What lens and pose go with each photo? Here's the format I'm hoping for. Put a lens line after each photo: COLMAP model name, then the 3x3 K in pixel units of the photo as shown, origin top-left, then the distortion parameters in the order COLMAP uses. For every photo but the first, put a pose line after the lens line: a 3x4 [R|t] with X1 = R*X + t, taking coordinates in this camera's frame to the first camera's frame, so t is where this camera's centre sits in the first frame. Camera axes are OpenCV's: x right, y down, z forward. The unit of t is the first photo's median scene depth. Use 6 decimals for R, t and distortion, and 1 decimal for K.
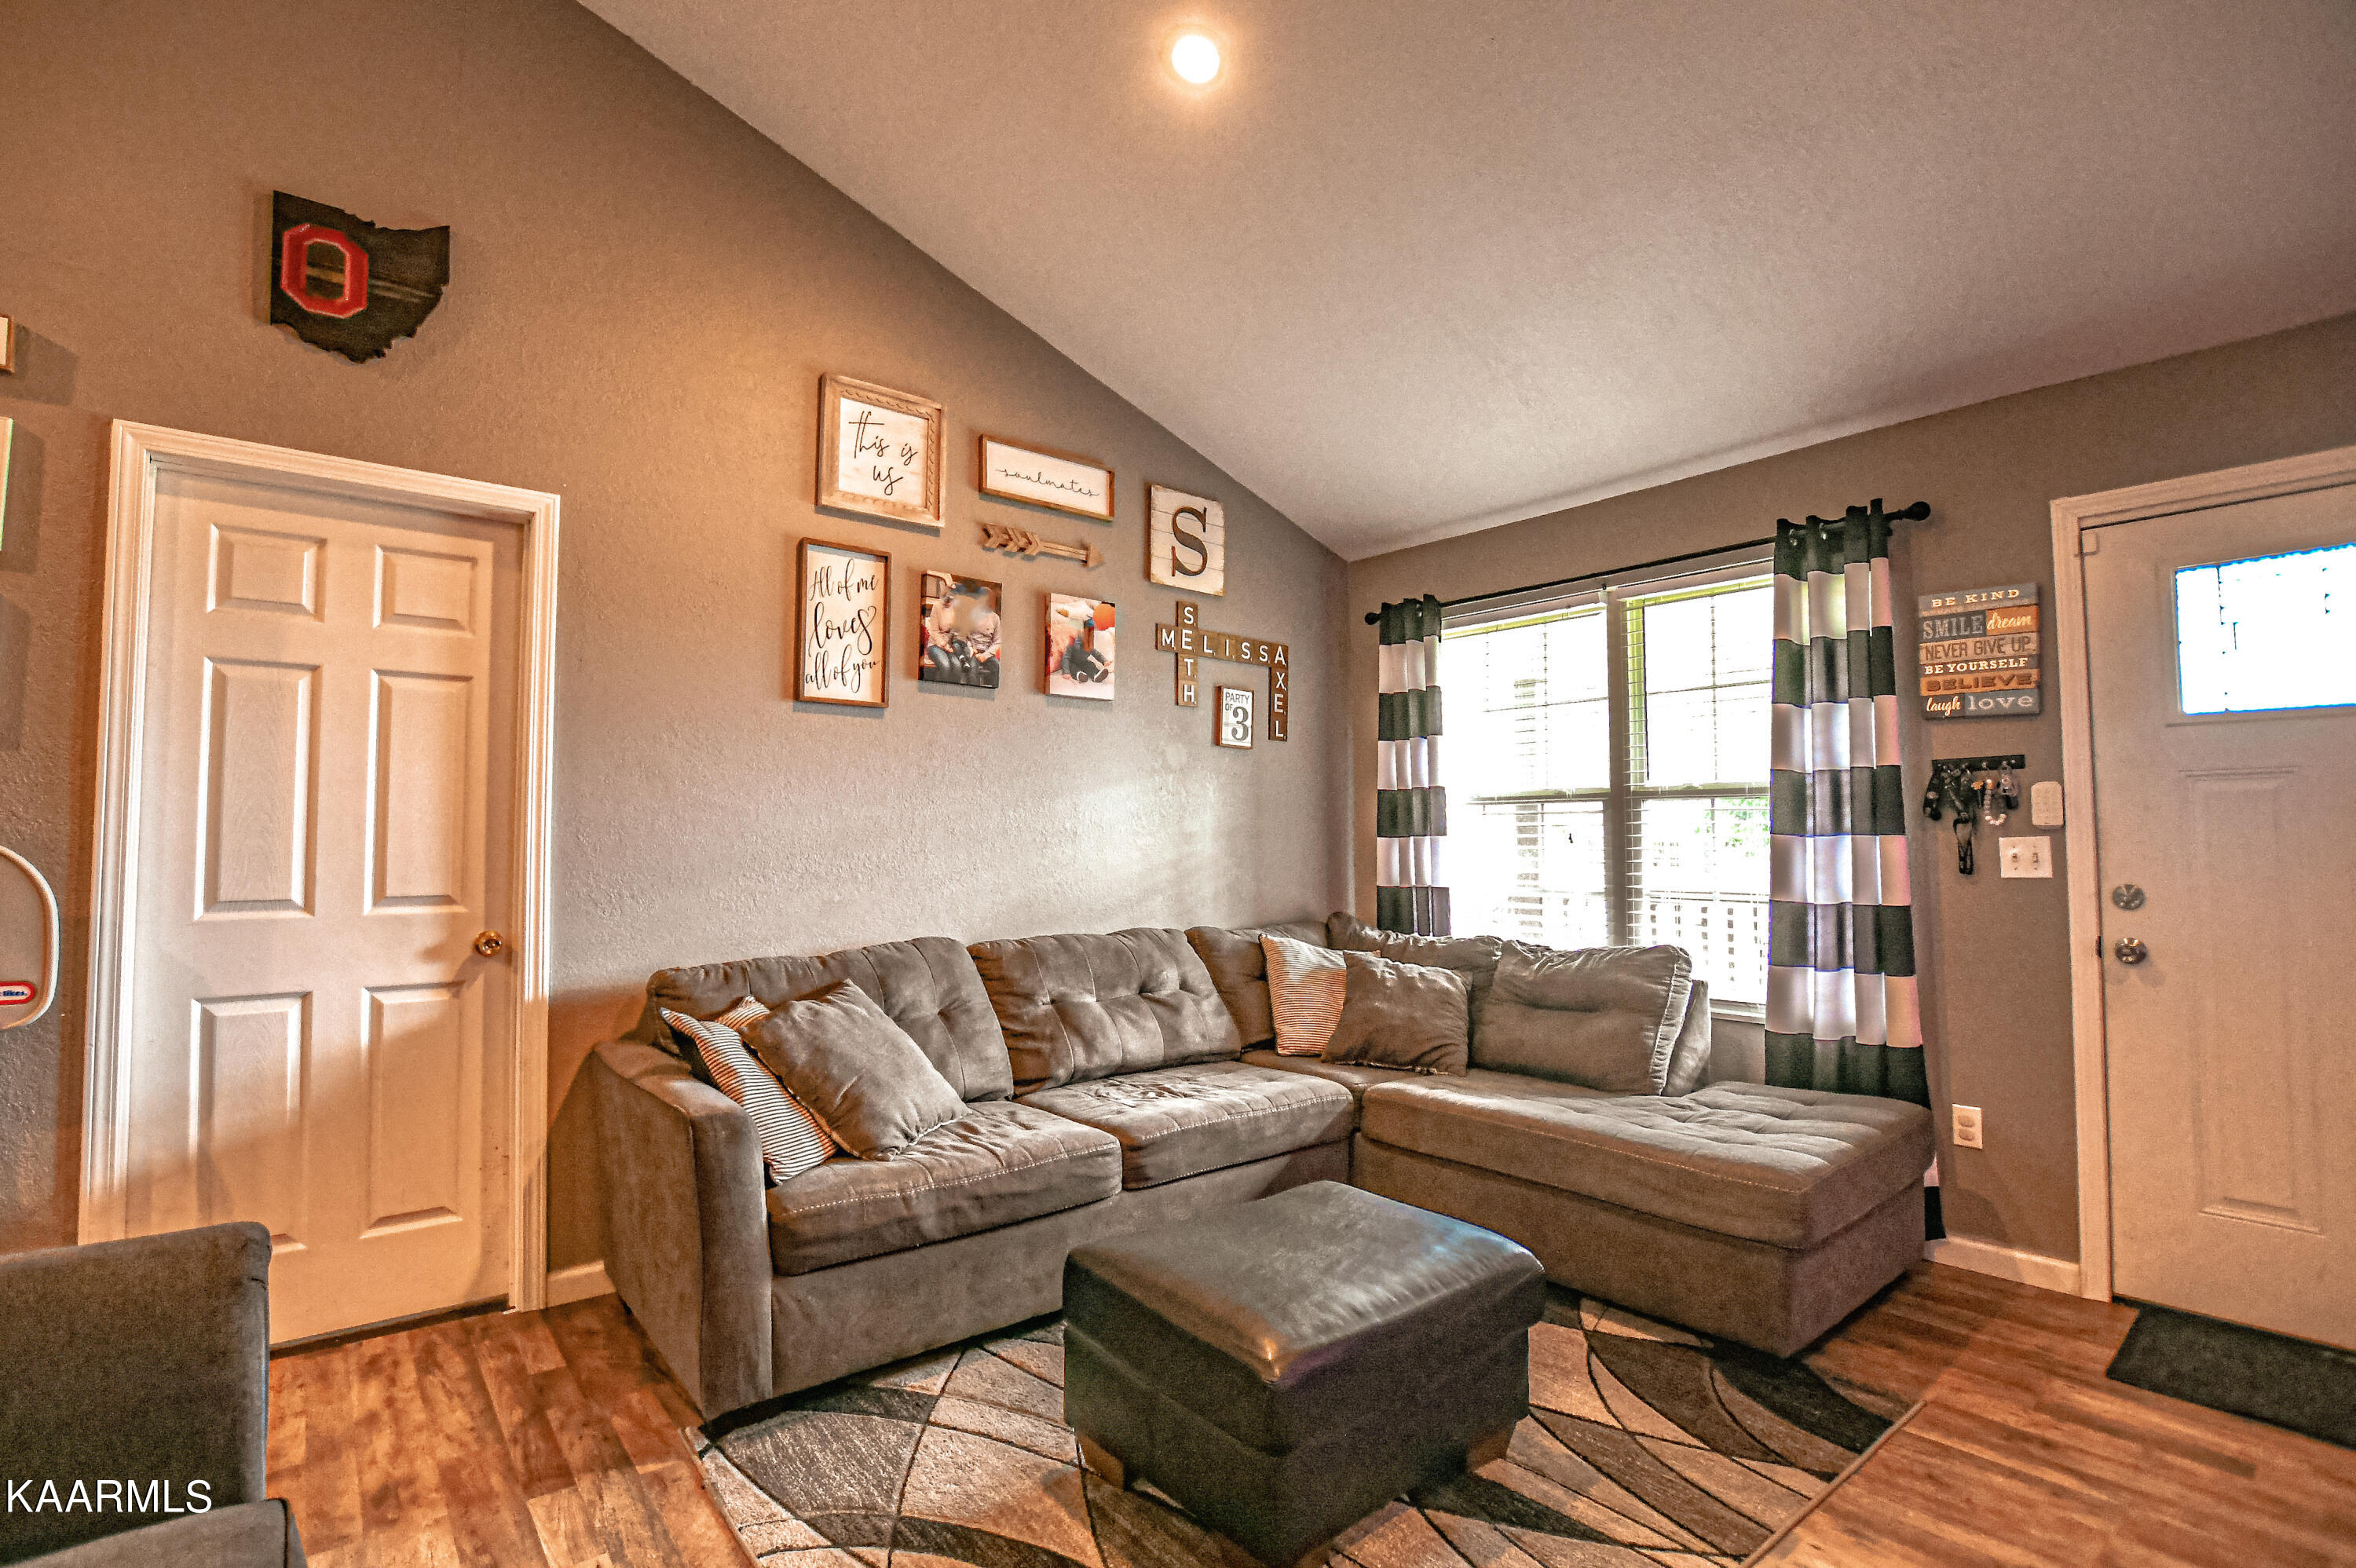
lens RADIAL K [[1080.1, 0, 1153.2], [0, 1080.1, 787.0], [0, 0, 1]] dist [-0.021823, -0.000408]
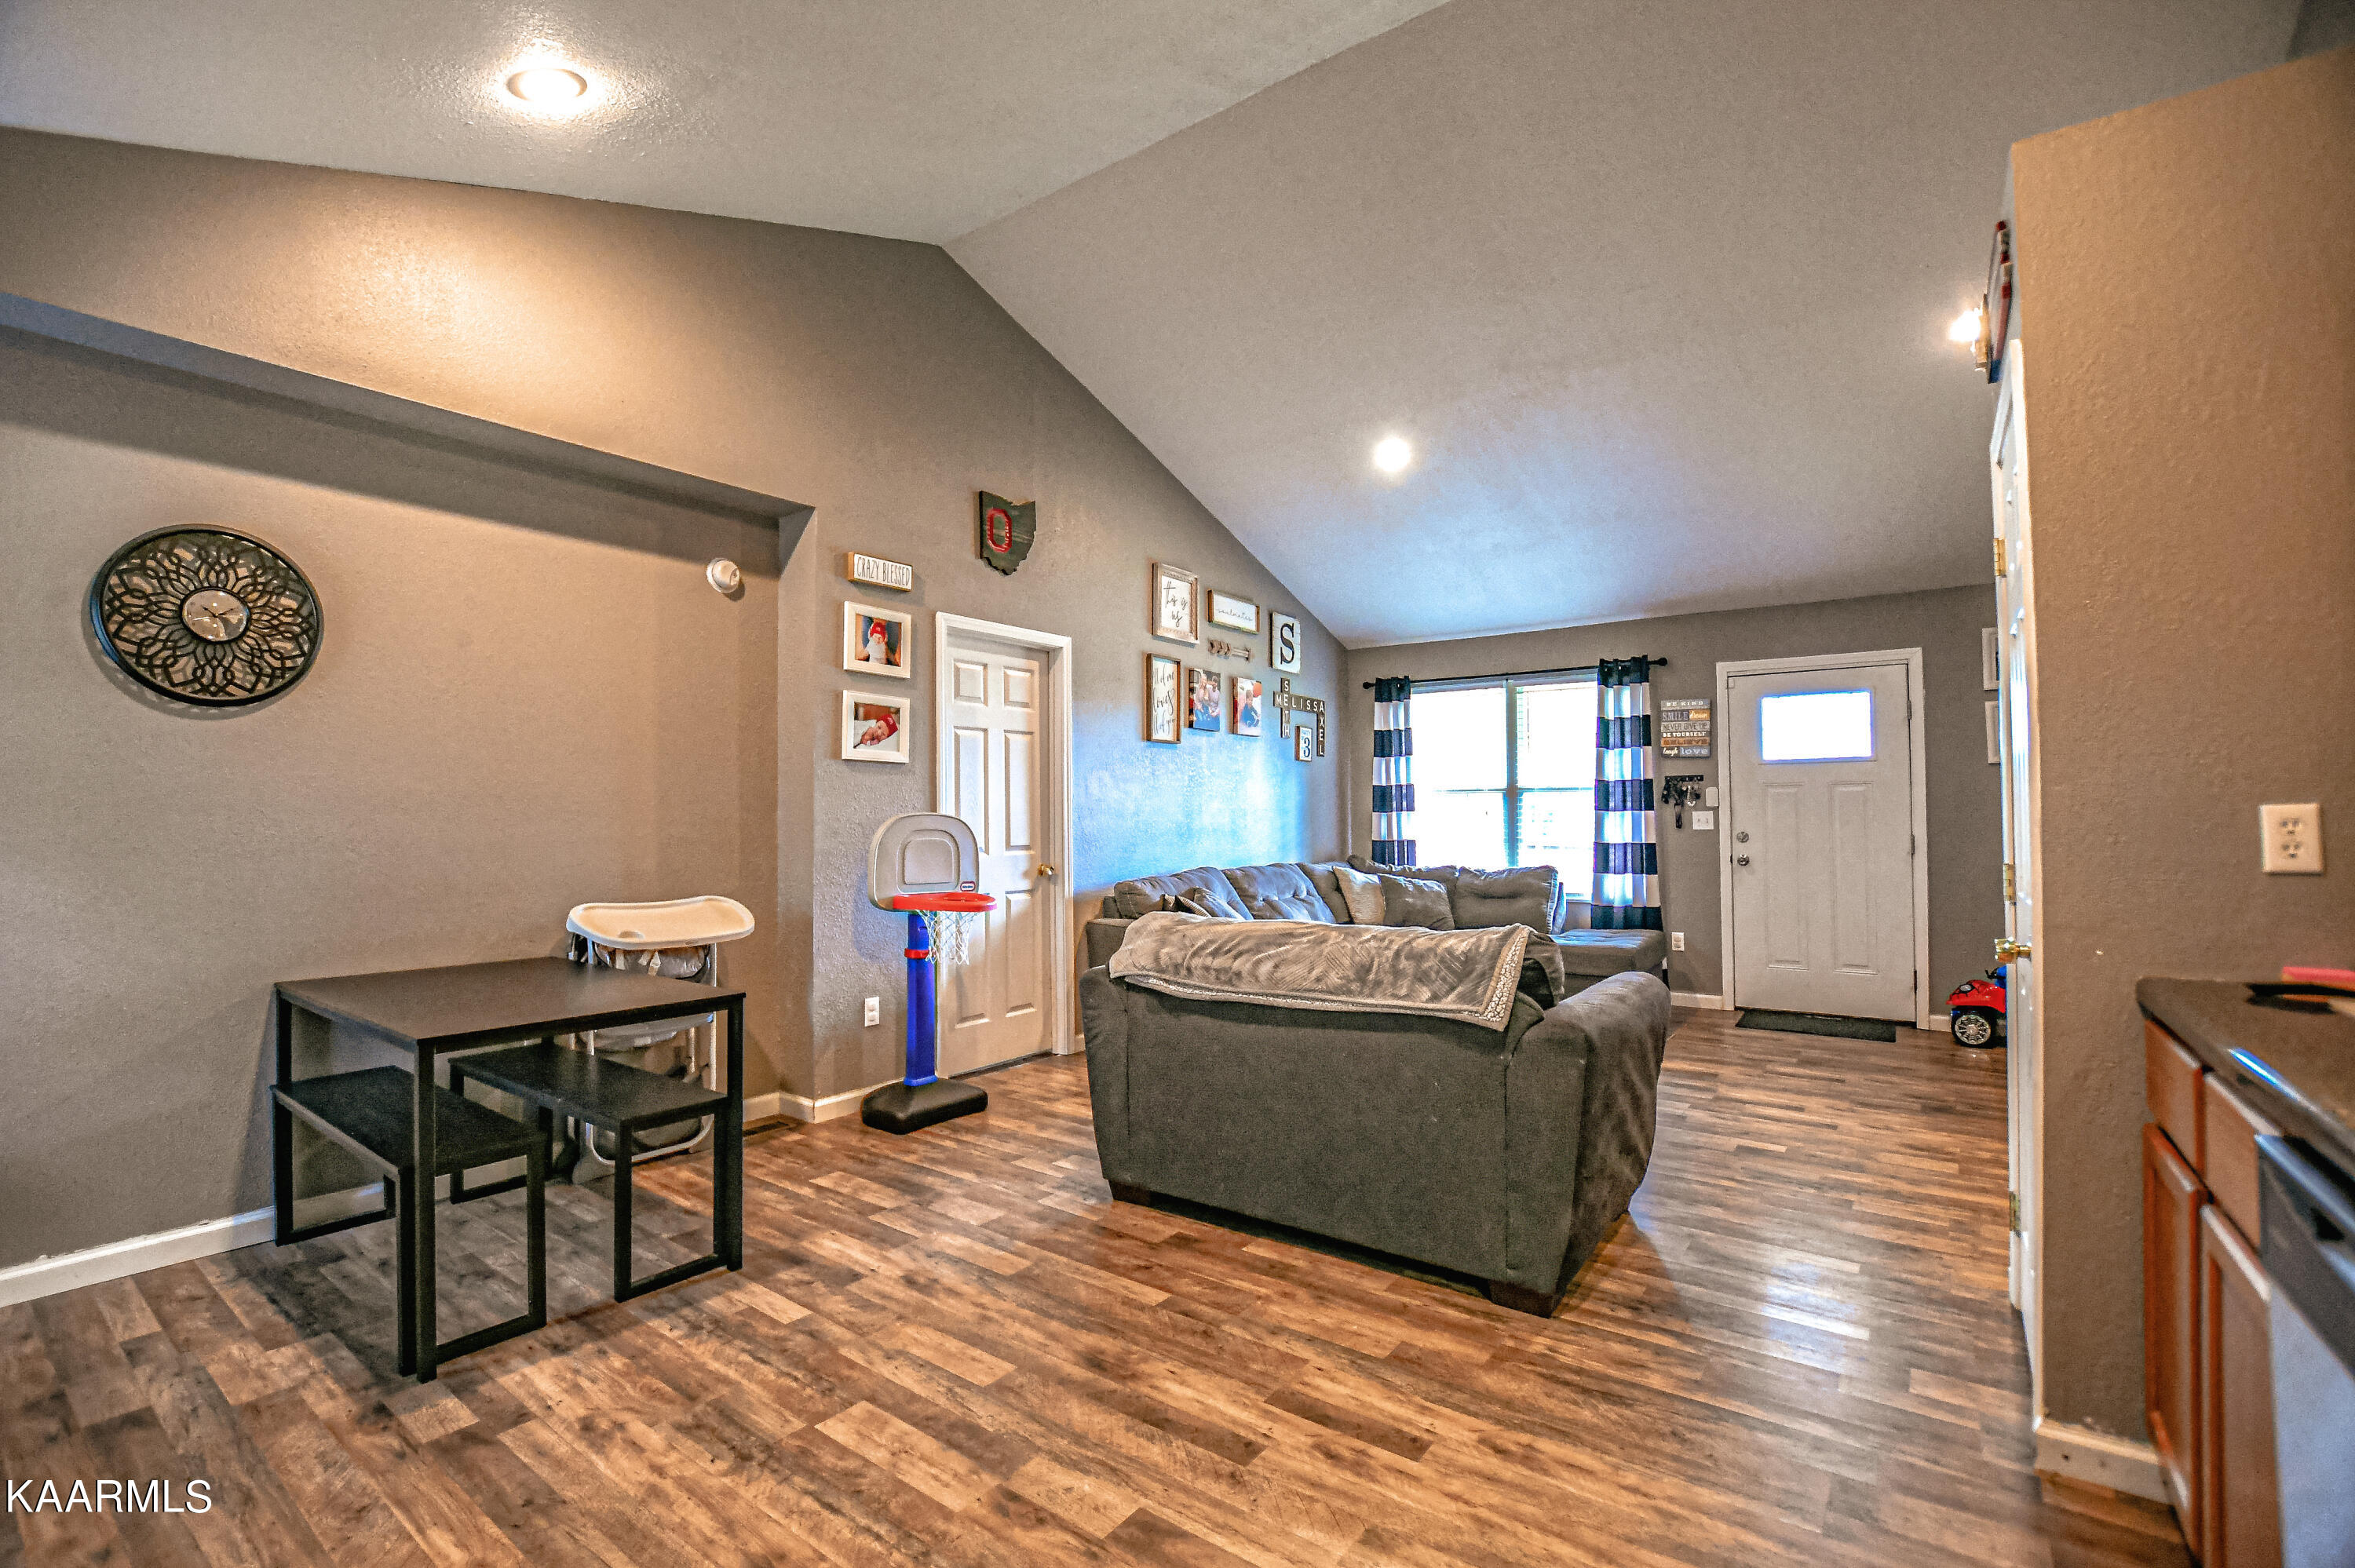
lens RADIAL K [[1029.8, 0, 1147.0], [0, 1029.8, 787.9], [0, 0, 1]] dist [-0.030994, 0.000155]
pose [[0.971019, 0.001166, 0.238999, -0.711867], [-0.006872, 0.999711, 0.023045, -0.037793], [-0.238903, -0.024020, 0.970746, -0.690824]]
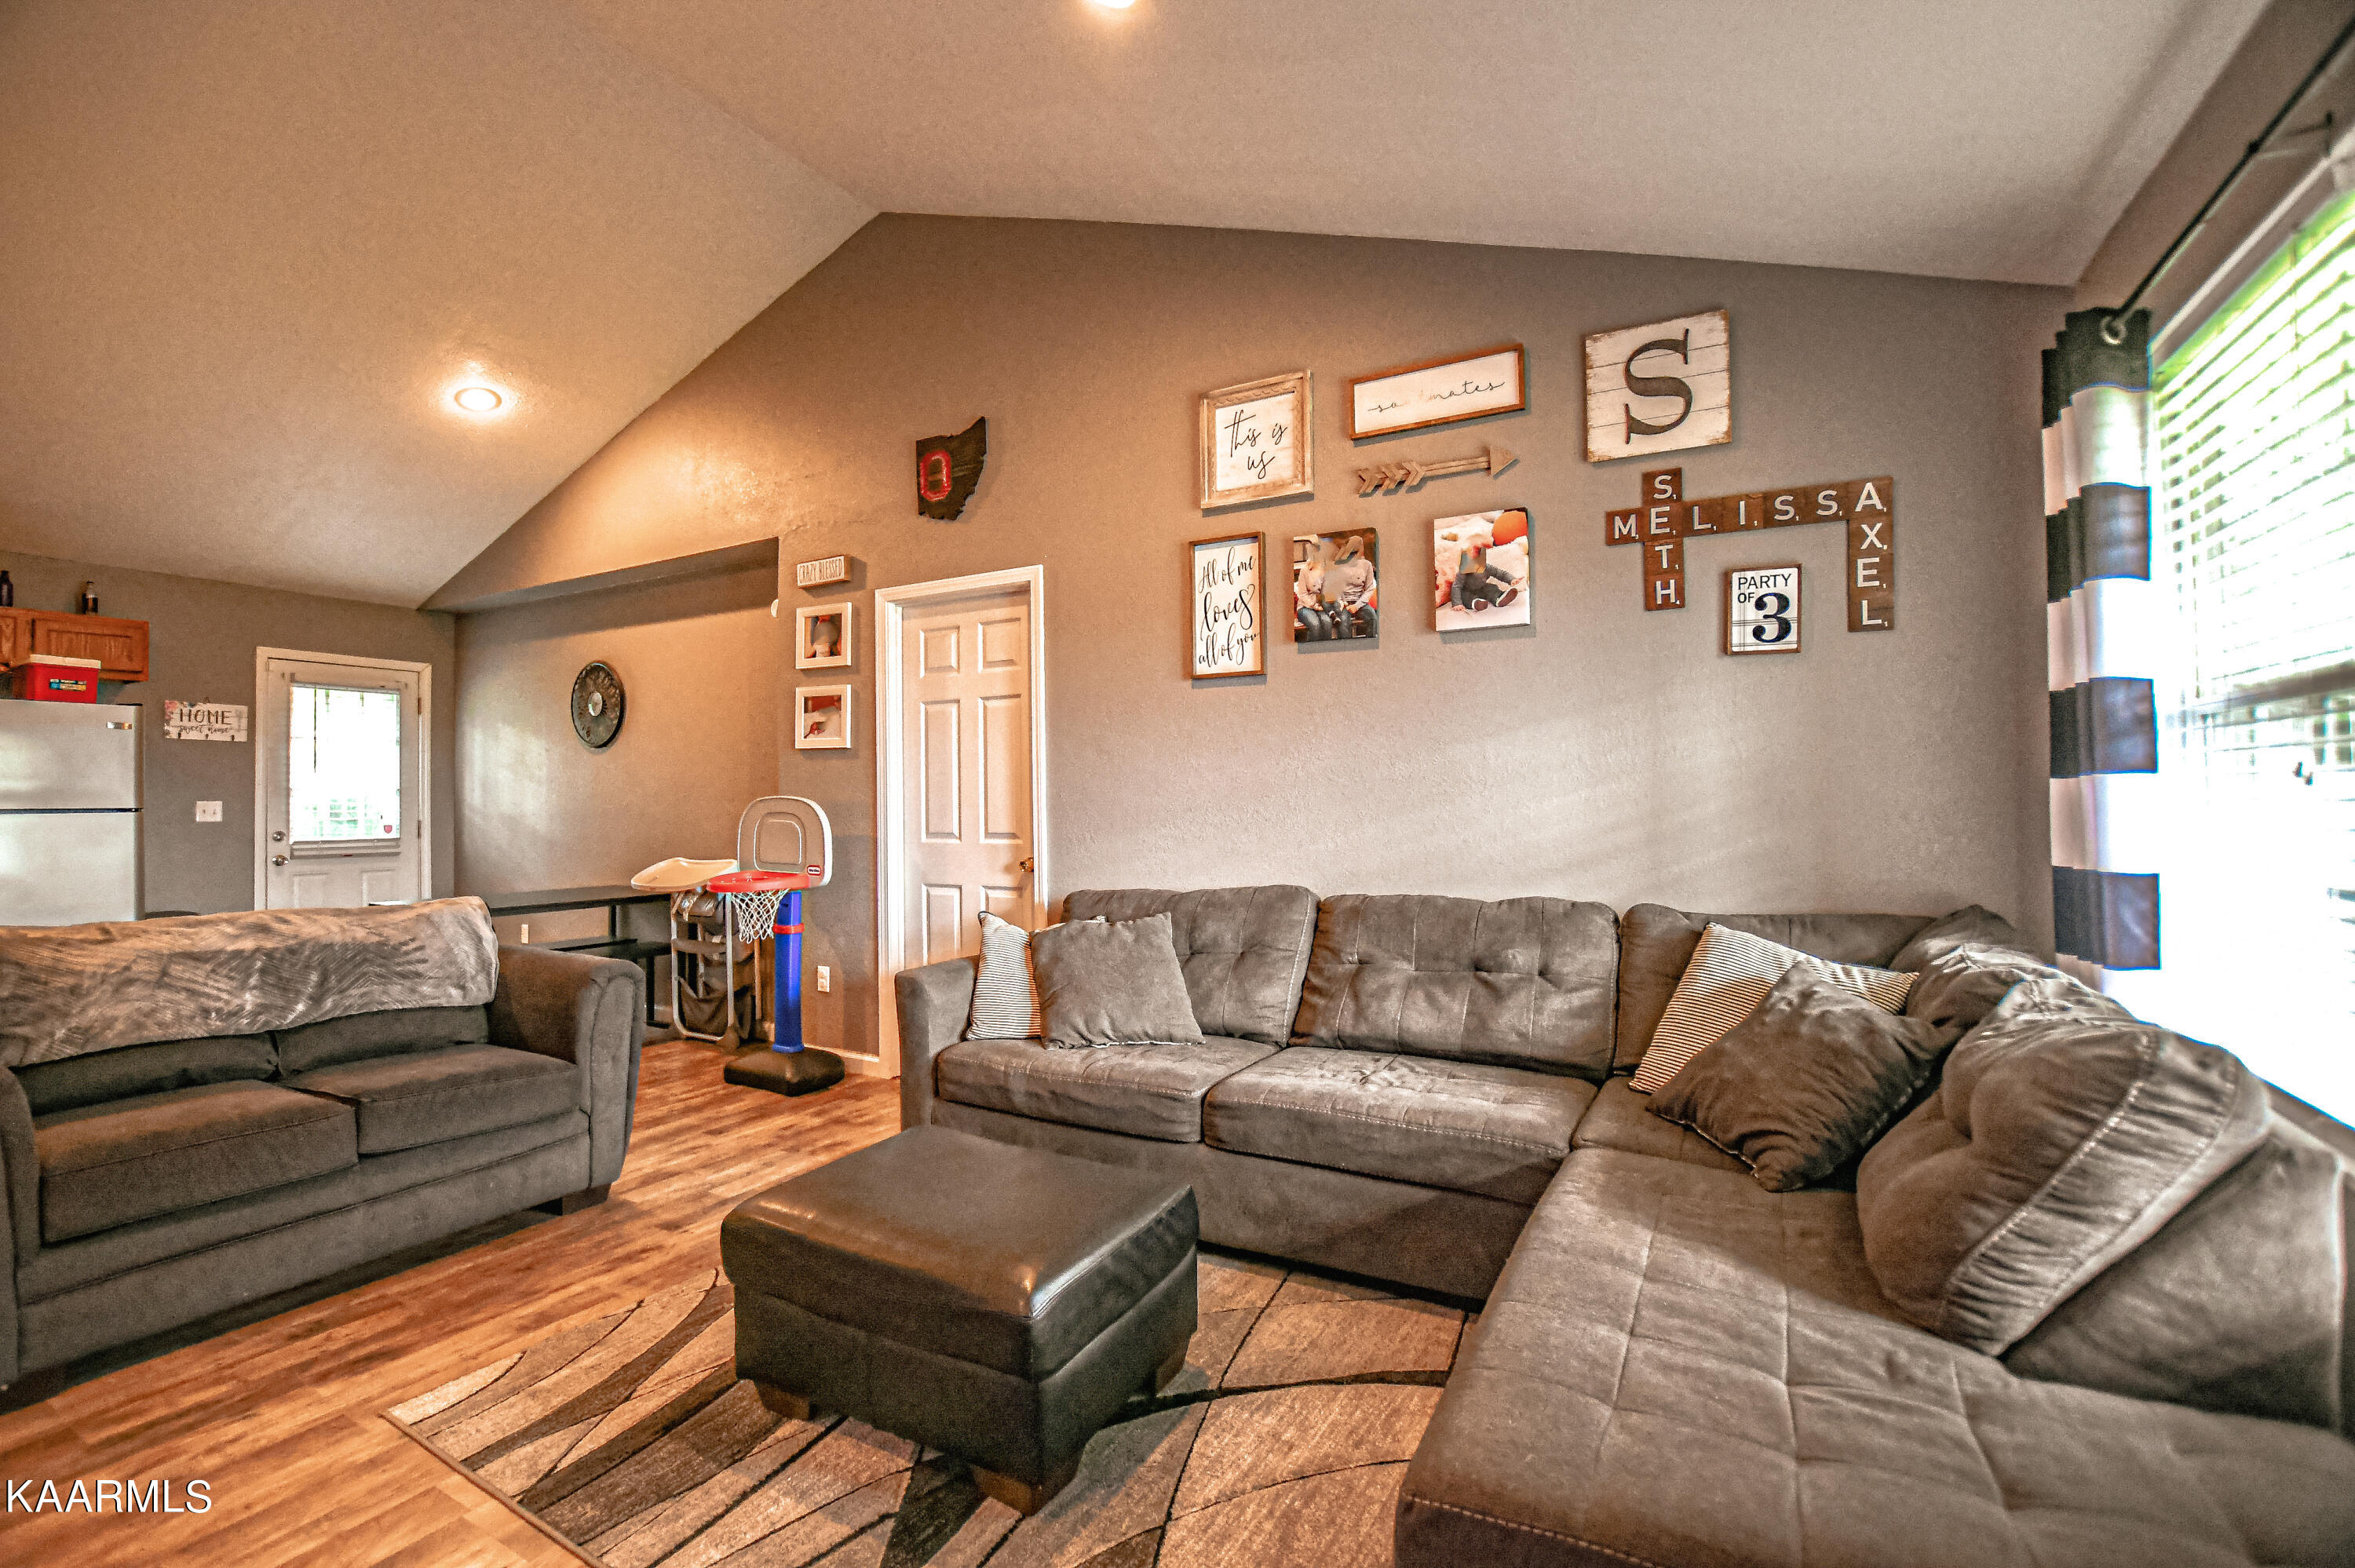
lens RADIAL K [[1029.8, 0, 1147.0], [0, 1029.8, 787.9], [0, 0, 1]] dist [-0.030994, 0.000155]
pose [[0.374151, -0.014750, -0.927250, 0.667130], [0.058147, 0.998279, 0.007582, 0.026860], [0.925543, -0.056753, 0.374365, 0.483765]]
